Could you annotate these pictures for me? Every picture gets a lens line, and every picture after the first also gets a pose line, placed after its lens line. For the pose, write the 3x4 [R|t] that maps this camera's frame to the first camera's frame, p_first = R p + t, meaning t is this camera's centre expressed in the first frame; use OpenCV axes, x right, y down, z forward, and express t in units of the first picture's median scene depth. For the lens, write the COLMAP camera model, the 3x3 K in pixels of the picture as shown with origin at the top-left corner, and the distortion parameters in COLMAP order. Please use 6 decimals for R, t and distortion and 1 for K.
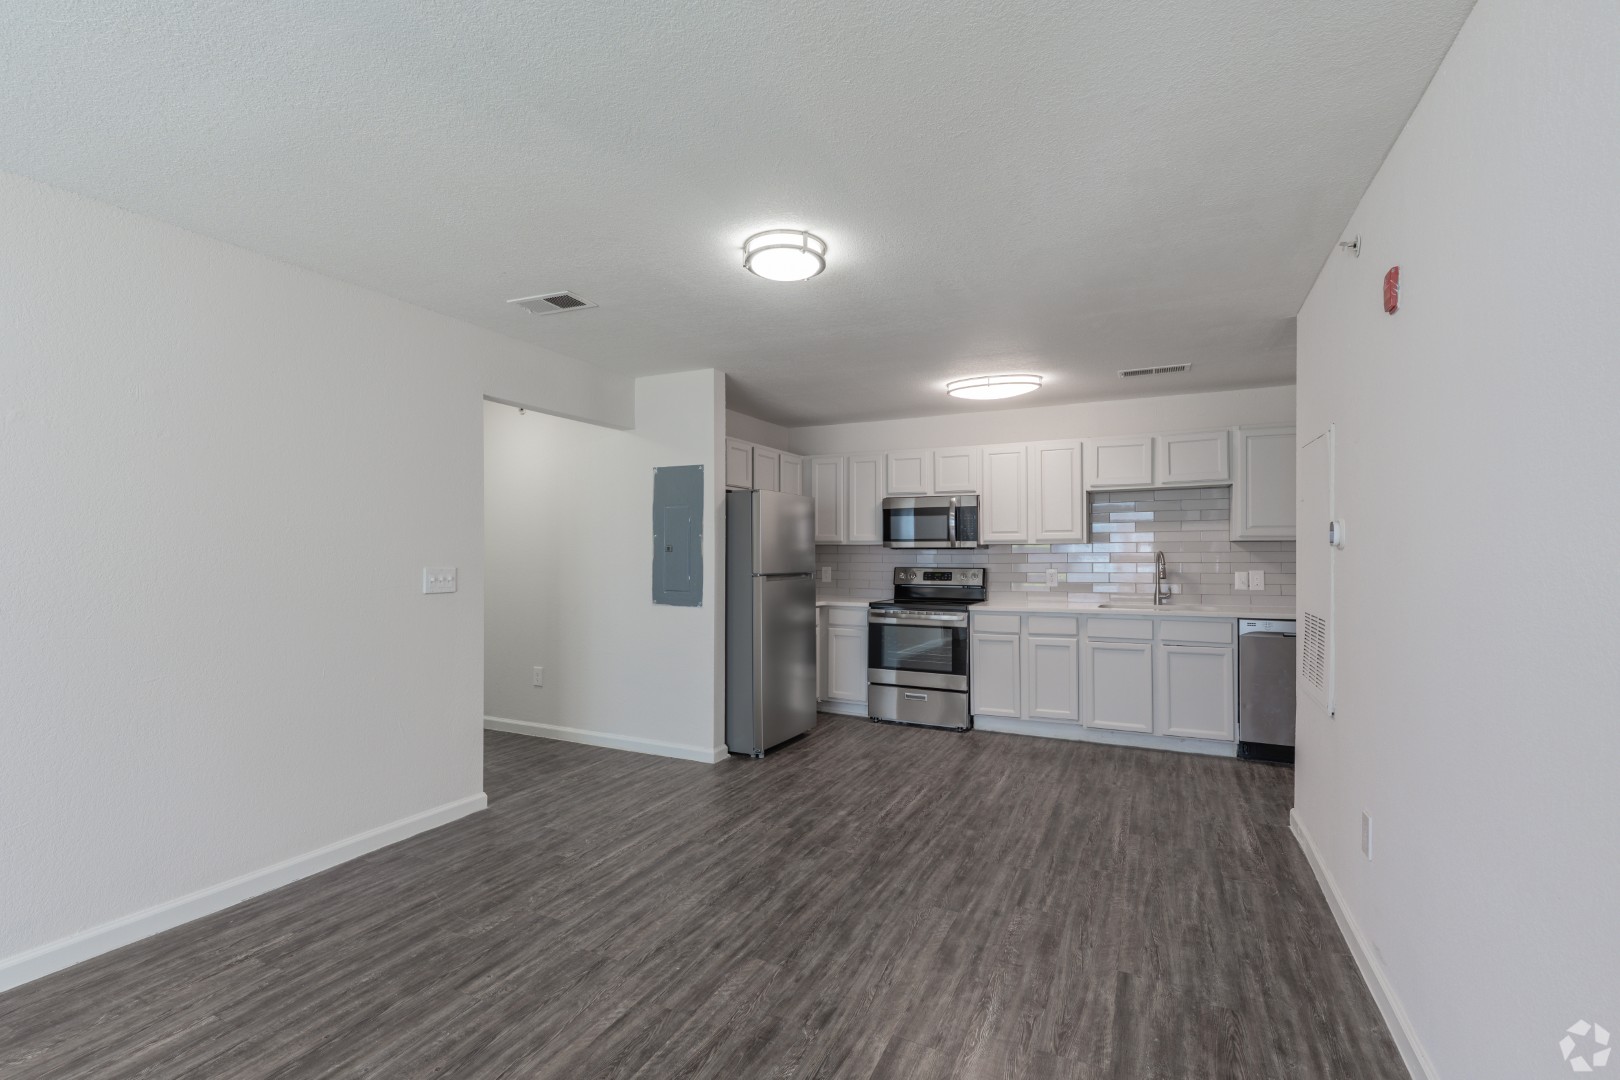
lens RADIAL K [[741.8, 0, 803.6], [0, 741.8, 545.5], [0, 0, 1]] dist [0.002156, -0.000123]
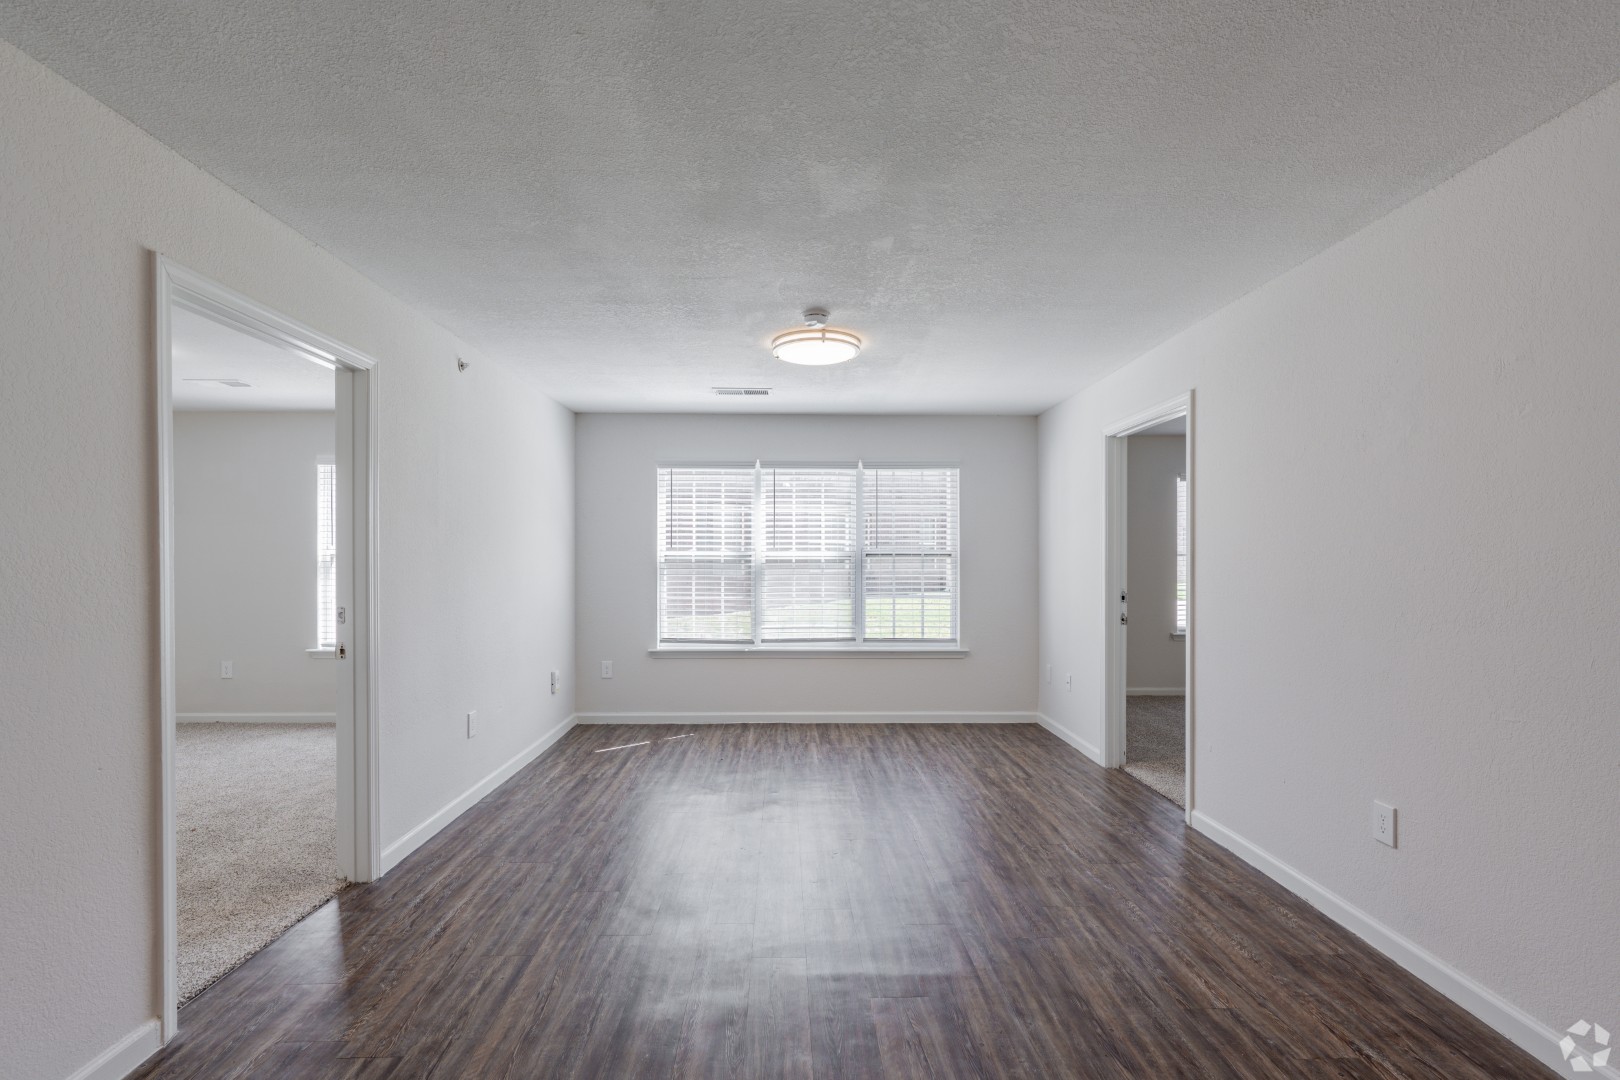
lens RADIAL K [[741.8, 0, 797.5], [0, 741.8, 544.5], [0, 0, 1]] dist [0.002156, -0.000123]
pose [[-0.893091, -0.000794, -0.449876, 0.206215], [0.008020, 0.999811, -0.017685, -0.000709], [0.449805, -0.019402, -0.892916, 1.663559]]
